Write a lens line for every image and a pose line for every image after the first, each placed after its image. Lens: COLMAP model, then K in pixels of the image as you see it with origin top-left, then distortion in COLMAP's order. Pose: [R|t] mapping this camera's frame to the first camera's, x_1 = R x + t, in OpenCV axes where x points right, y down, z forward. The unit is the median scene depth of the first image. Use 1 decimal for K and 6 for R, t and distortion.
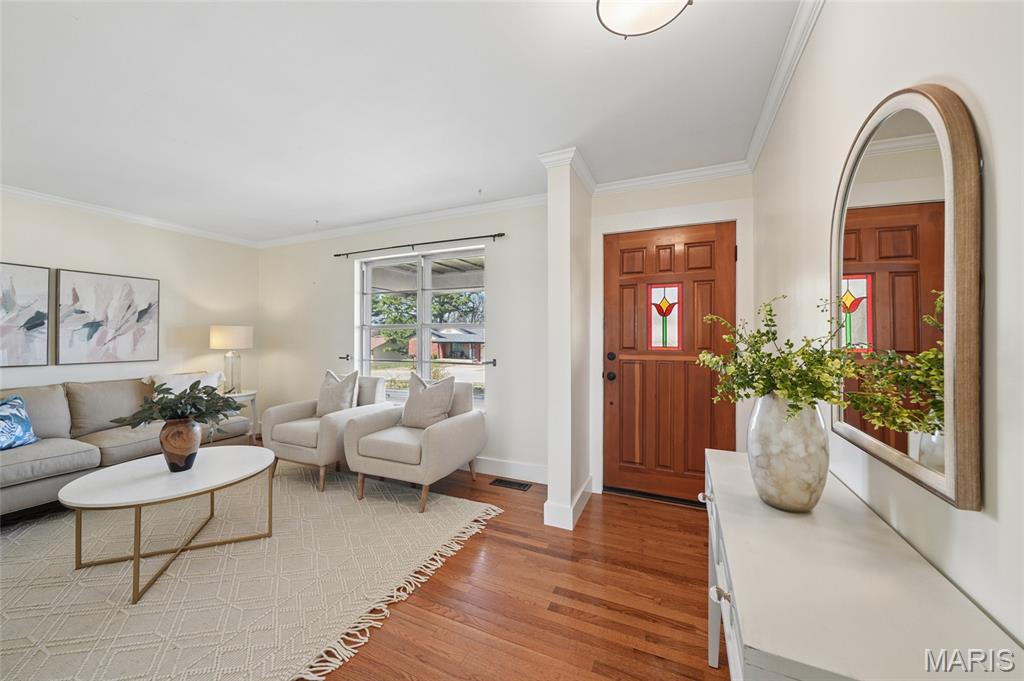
lens RADIAL K [[382.8, 0, 506.0], [0, 382.8, 337.4], [0, 0, 1]] dist [-0.002686, -0.000240]
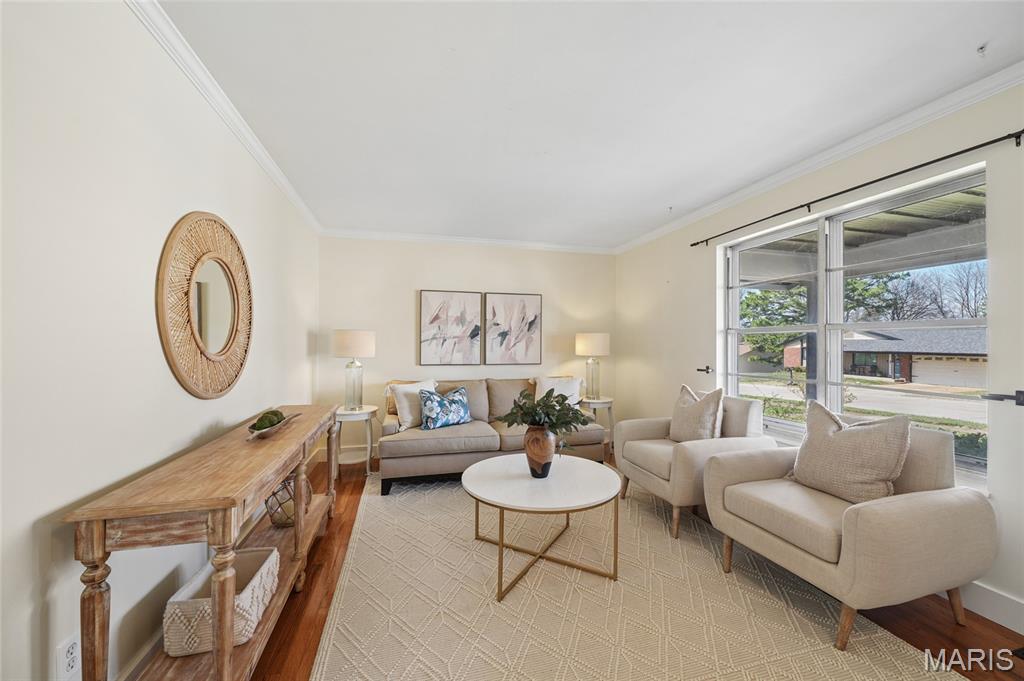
lens RADIAL K [[382.1, 0, 529.6], [0, 382.1, 341.9], [0, 0, 1]] dist [-0.003327, -0.000072]
pose [[0.680173, -0.002933, -0.733046, -0.093031], [-0.001834, 0.999982, -0.005703, -0.000491], [0.733049, 0.005223, 0.680155, 0.209758]]
